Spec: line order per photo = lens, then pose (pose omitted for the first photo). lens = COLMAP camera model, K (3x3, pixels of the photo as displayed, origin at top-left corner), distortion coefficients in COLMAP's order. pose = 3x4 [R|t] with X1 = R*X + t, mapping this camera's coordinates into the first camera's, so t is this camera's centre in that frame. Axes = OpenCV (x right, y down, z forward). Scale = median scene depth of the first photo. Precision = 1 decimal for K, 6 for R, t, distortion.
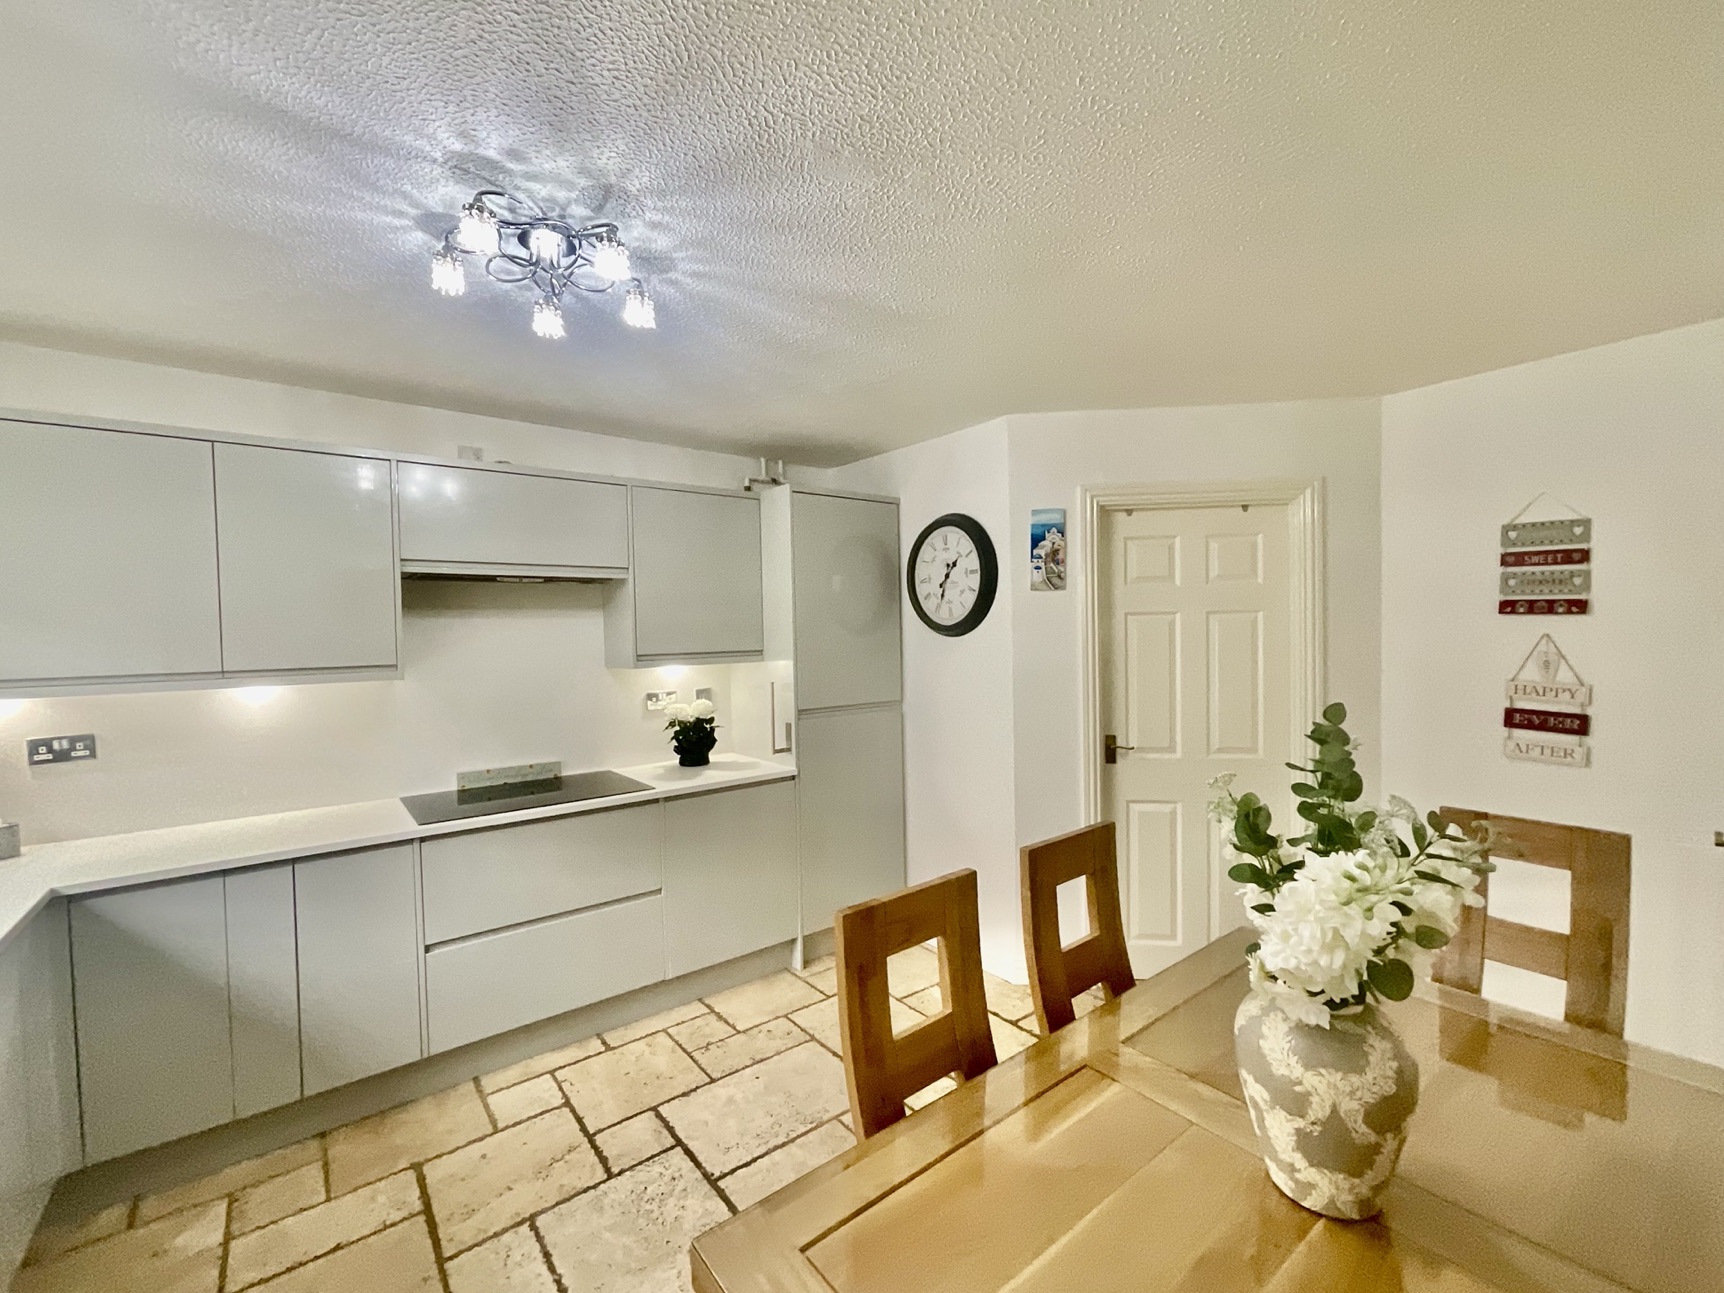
lens RADIAL K [[733.6, 0, 863.0], [0, 733.6, 646.9], [0, 0, 1]] dist [-0.002350, 0.002187]
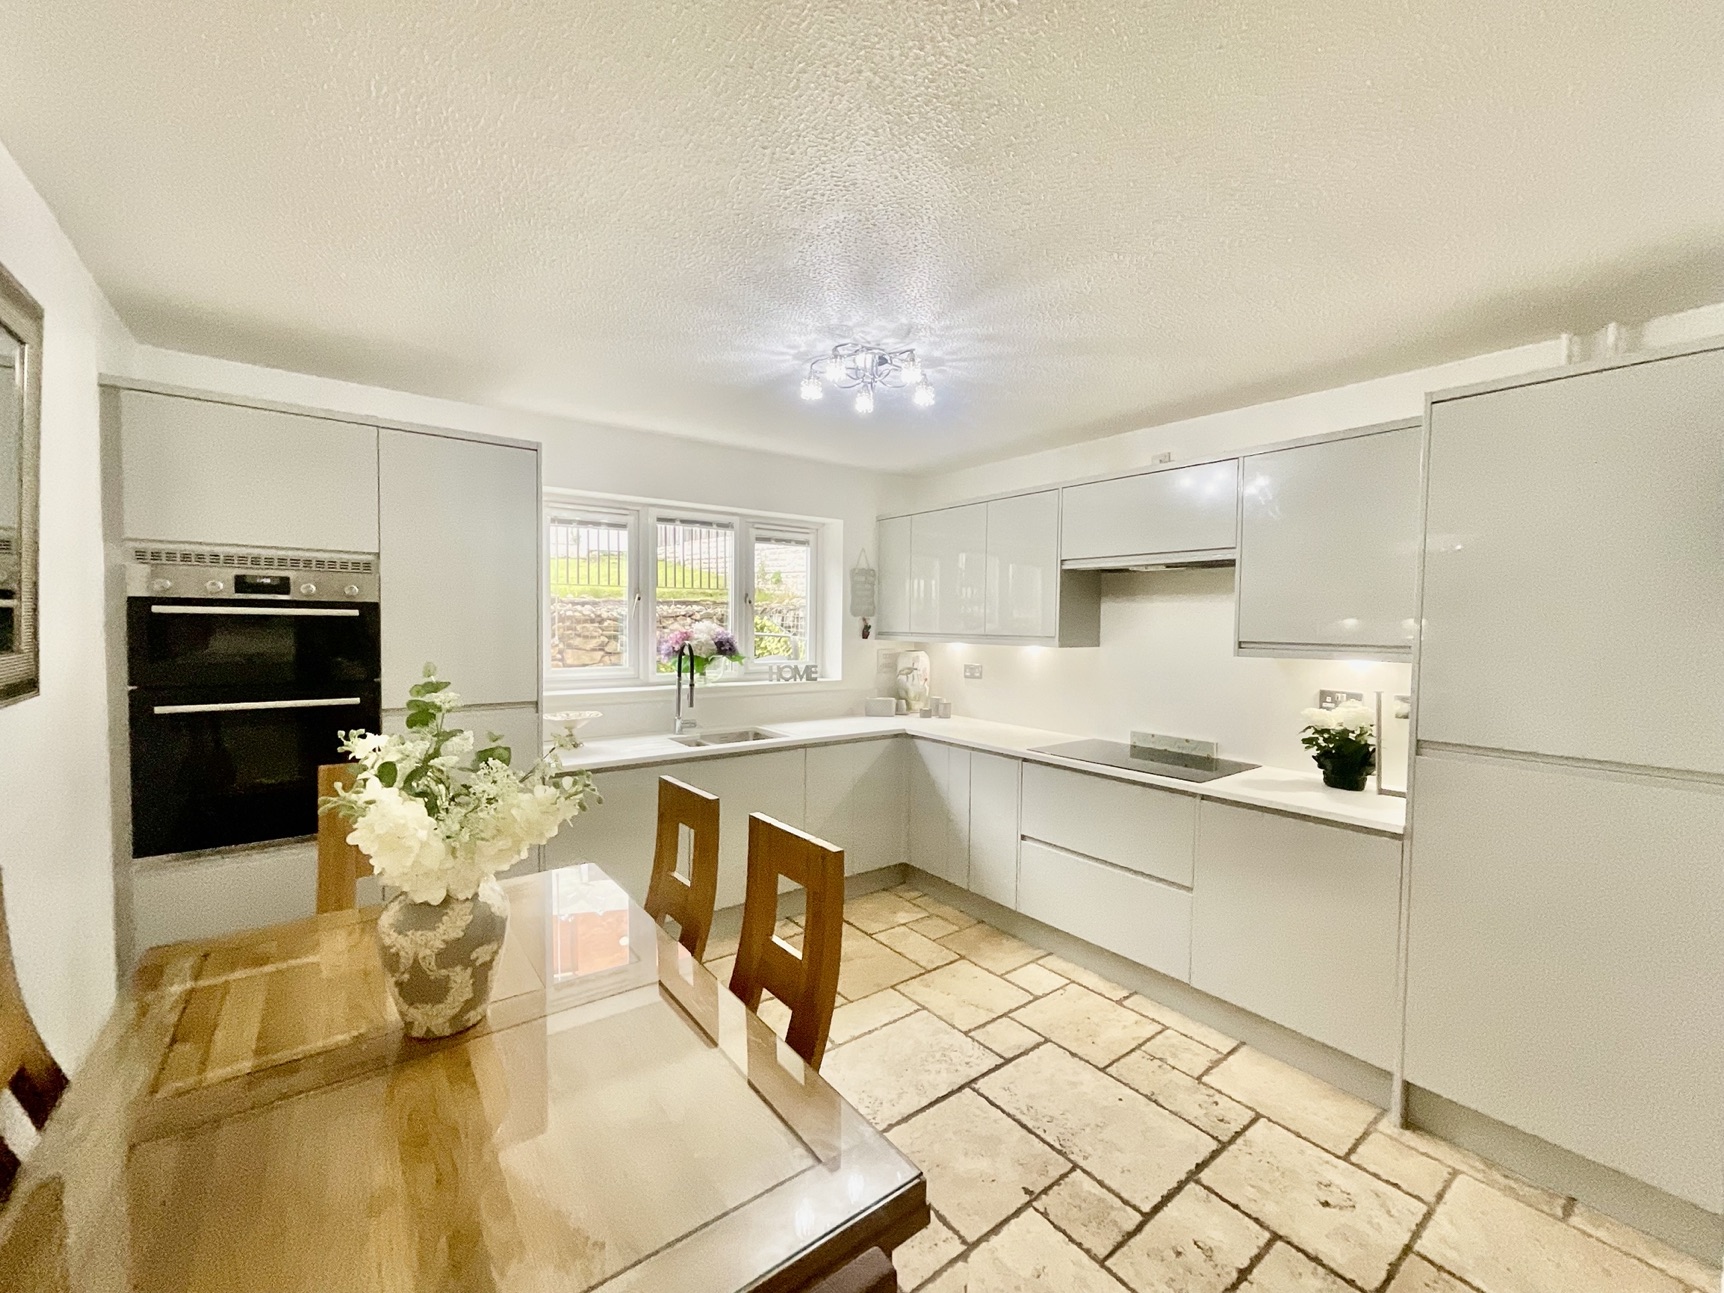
lens RADIAL K [[696.1, 0, 860.1], [0, 696.1, 647.6], [0, 0, 1]] dist [0.002027, -0.001085]
pose [[-0.012855, 0.057298, -0.998274, 0.747531], [-0.033902, 0.997758, 0.057705, -0.020432], [0.999342, 0.034585, -0.010884, 0.705661]]
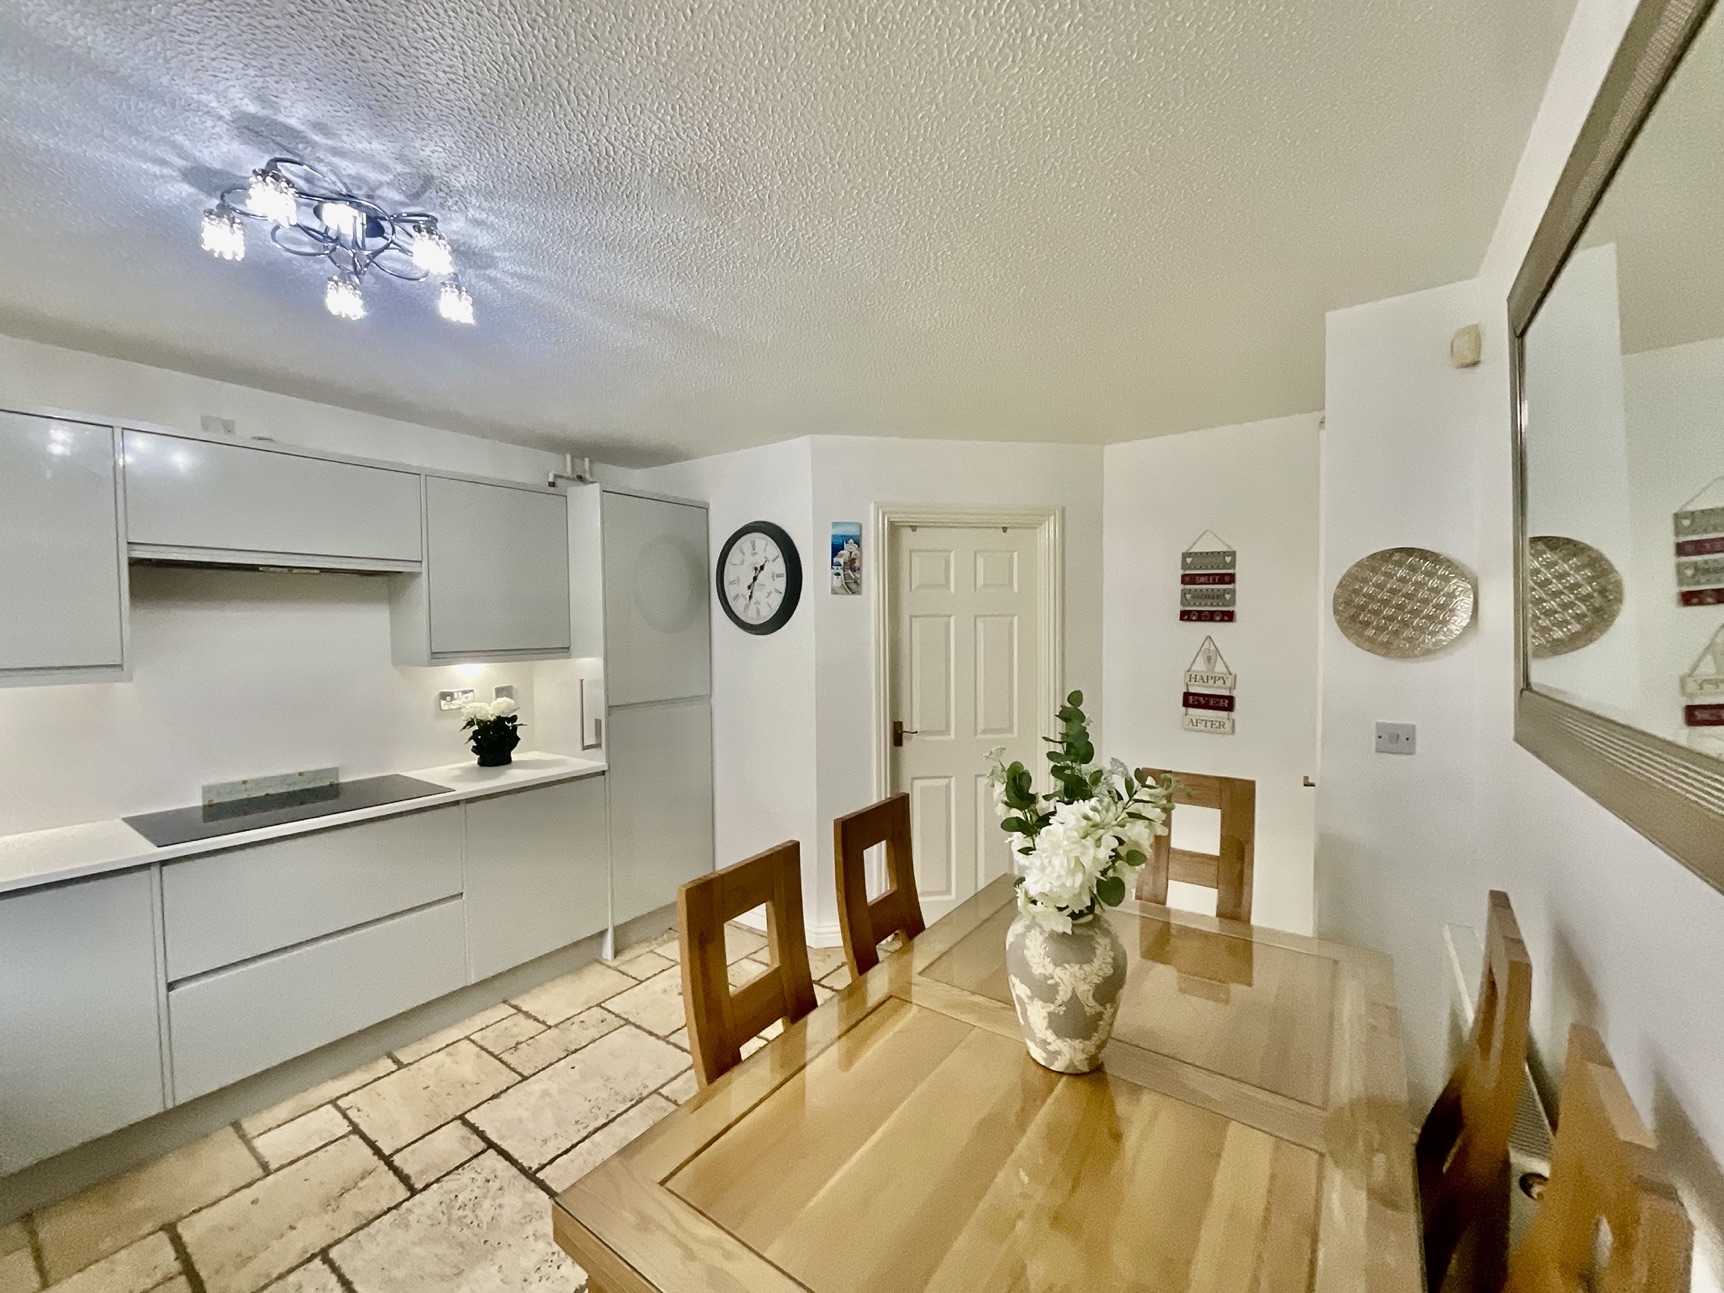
lens RADIAL K [[696.1, 0, 864.8], [0, 696.1, 647.0], [0, 0, 1]] dist [0.002027, -0.001085]
pose [[0.958467, 0.001120, 0.285200, -0.033436], [-0.002939, 0.999978, 0.005948, -0.003937], [-0.285187, -0.006540, 0.958450, -0.041170]]
